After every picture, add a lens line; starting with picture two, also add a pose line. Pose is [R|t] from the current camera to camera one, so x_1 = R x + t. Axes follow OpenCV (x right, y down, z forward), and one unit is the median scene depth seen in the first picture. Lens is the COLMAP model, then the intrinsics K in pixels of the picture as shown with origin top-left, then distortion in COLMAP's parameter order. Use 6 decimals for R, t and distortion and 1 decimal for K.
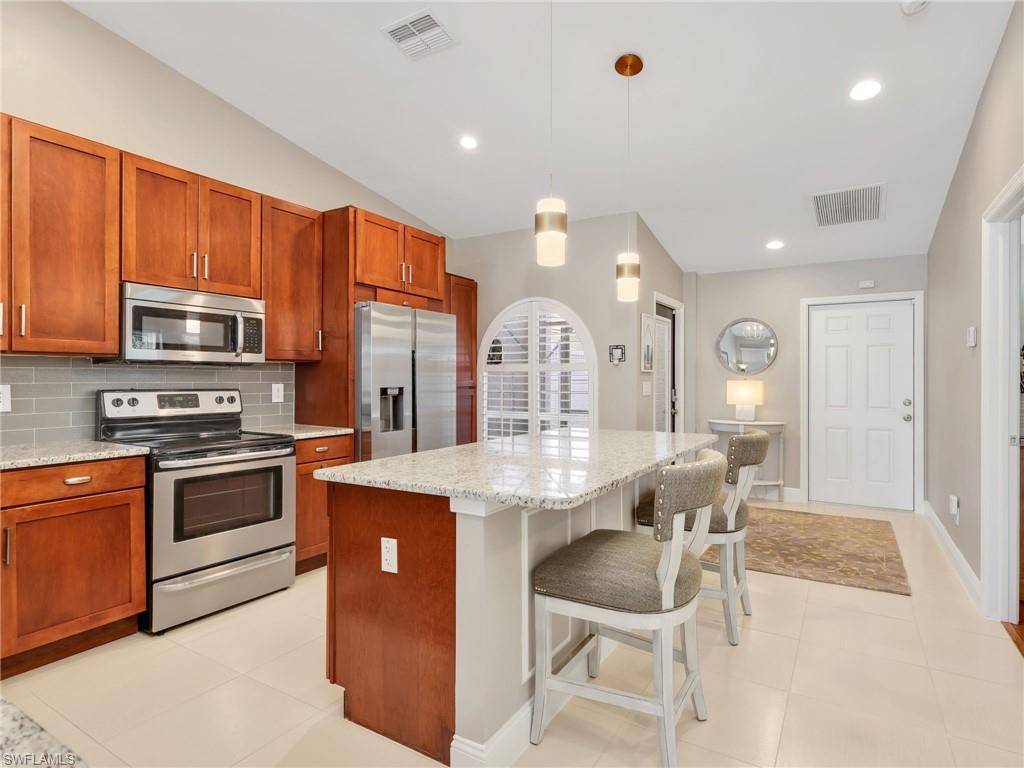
lens RADIAL K [[538.0, 0, 537.5], [0, 538.0, 378.6], [0, 0, 1]] dist [-0.000459, 0.000147]
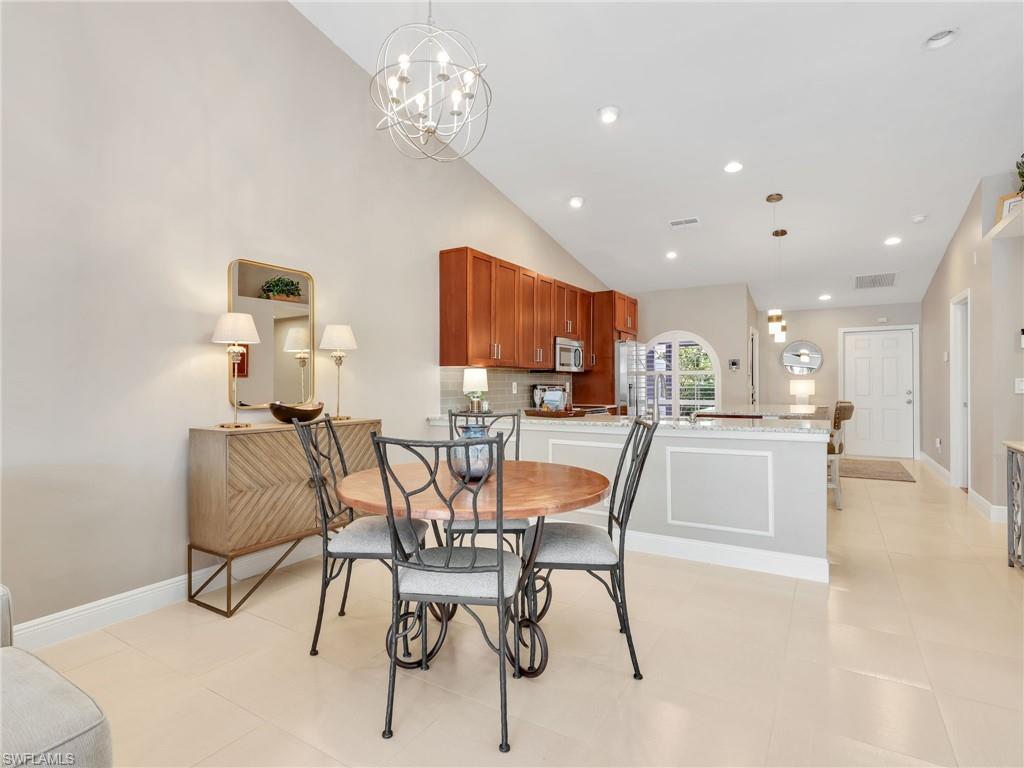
lens RADIAL K [[533.0, 0, 481.5], [0, 533.0, 383.3], [0, 0, 1]] dist [0.000976, -0.000051]
pose [[0.998518, -0.006272, -0.054059, -0.715344], [0.006326, 0.999980, 0.000829, 0.010186], [0.054053, -0.001169, 0.998537, -0.944242]]
